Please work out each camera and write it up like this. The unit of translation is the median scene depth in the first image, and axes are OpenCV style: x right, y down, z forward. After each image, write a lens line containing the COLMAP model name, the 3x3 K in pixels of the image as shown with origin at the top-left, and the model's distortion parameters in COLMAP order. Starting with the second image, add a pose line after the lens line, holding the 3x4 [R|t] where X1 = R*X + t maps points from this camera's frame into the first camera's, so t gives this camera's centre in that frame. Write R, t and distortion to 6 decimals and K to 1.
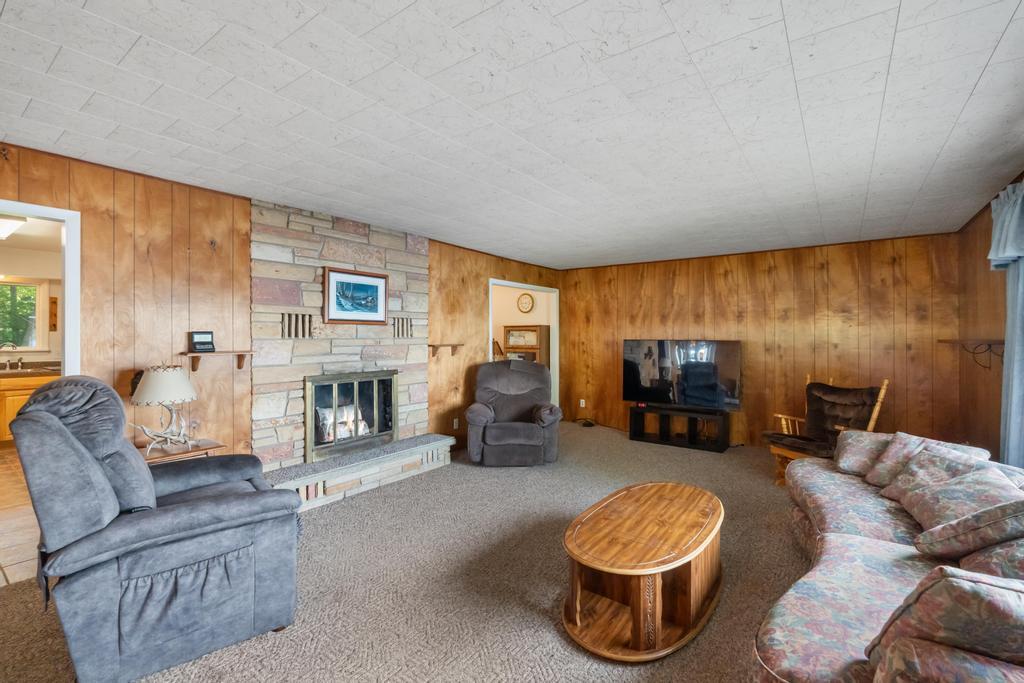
lens RADIAL K [[455.7, 0, 511.5], [0, 455.7, 333.9], [0, 0, 1]] dist [-0.006974, 0.001715]
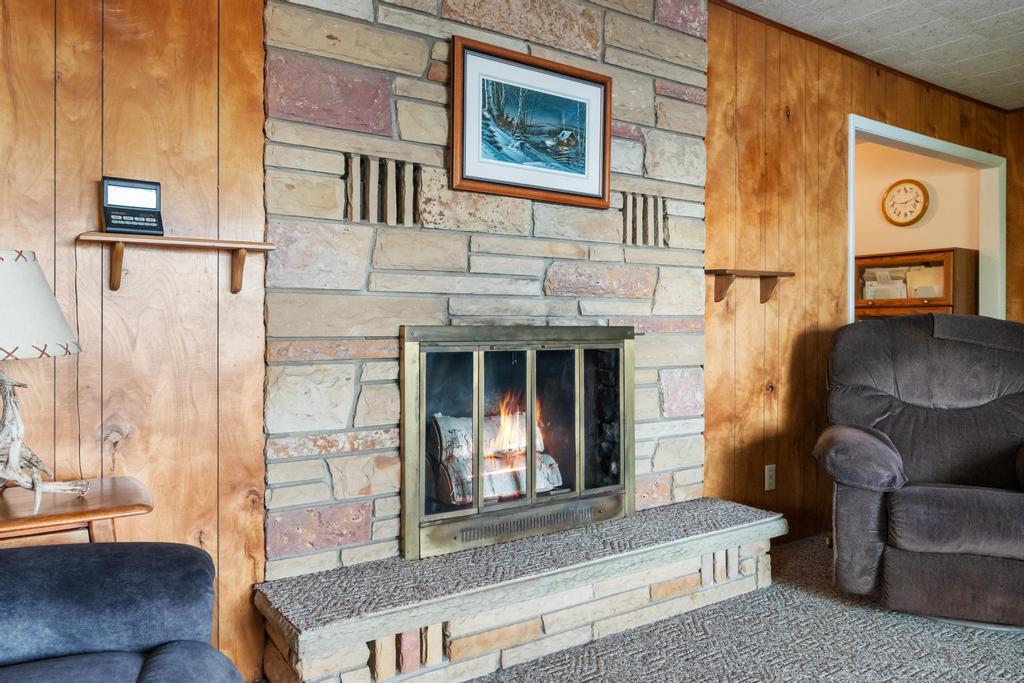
lens RADIAL K [[728.6, 0, 512.7], [0, 728.6, 322.4], [0, 0, 1]] dist [-0.005482, 0.005338]
pose [[0.941200, 0.003365, -0.337833, -0.155143], [-0.003504, 0.999994, 0.000199, 0.084021], [0.337831, 0.000997, 0.941206, 0.436003]]
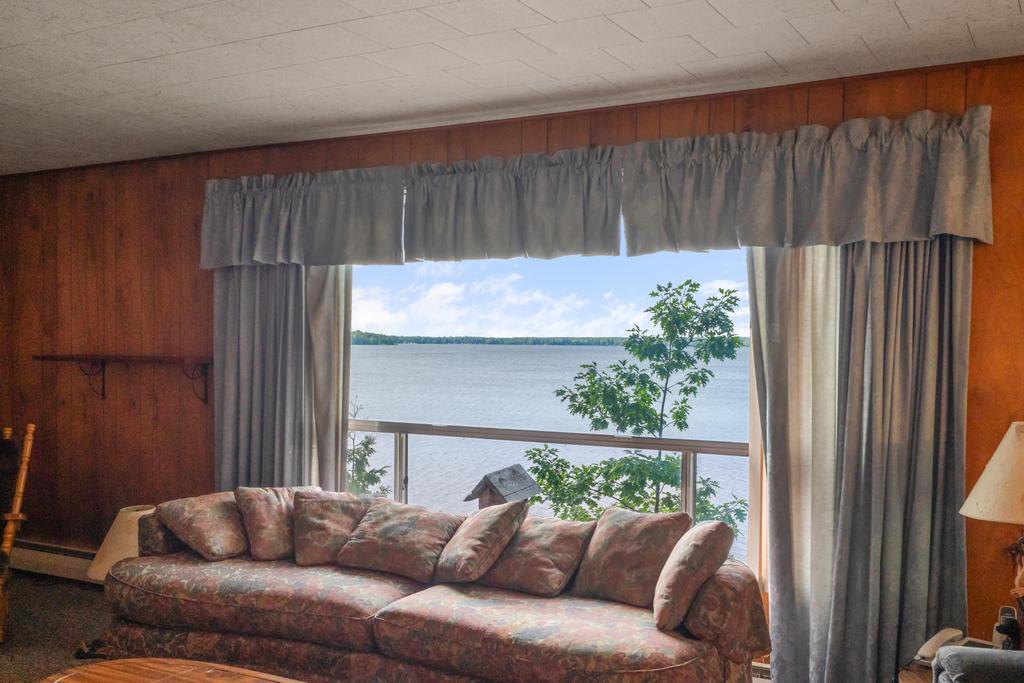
lens RADIAL K [[1038.9, 0, 511.4], [0, 1038.9, 342.6], [0, 0, 1]] dist [0.004408, 0.000000]
pose [[-0.107337, -0.004388, 0.994213, -0.547988], [-0.013812, 0.999900, 0.002922, -0.017397], [-0.994127, -0.013419, -0.107387, 0.475350]]
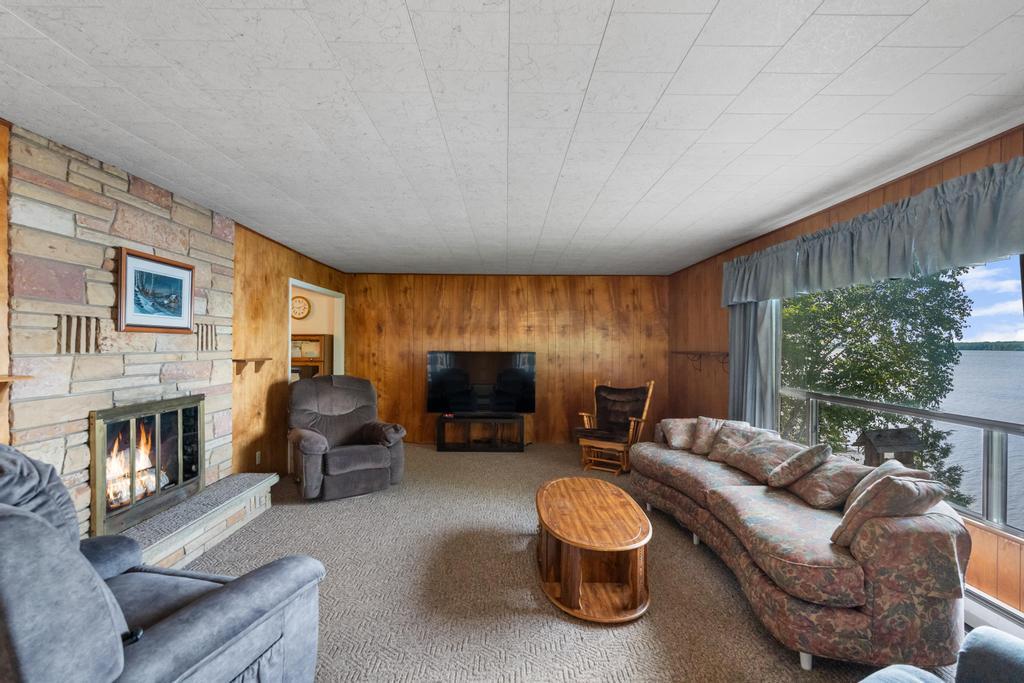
lens RADIAL K [[489.9, 0, 510.3], [0, 489.9, 346.3], [0, 0, 1]] dist [-0.003723, 0.000994]
pose [[0.802063, 0.002066, 0.597237, -0.364916], [-0.007757, 0.999946, 0.006958, -0.009524], [-0.597190, -0.010214, 0.802035, 0.067652]]
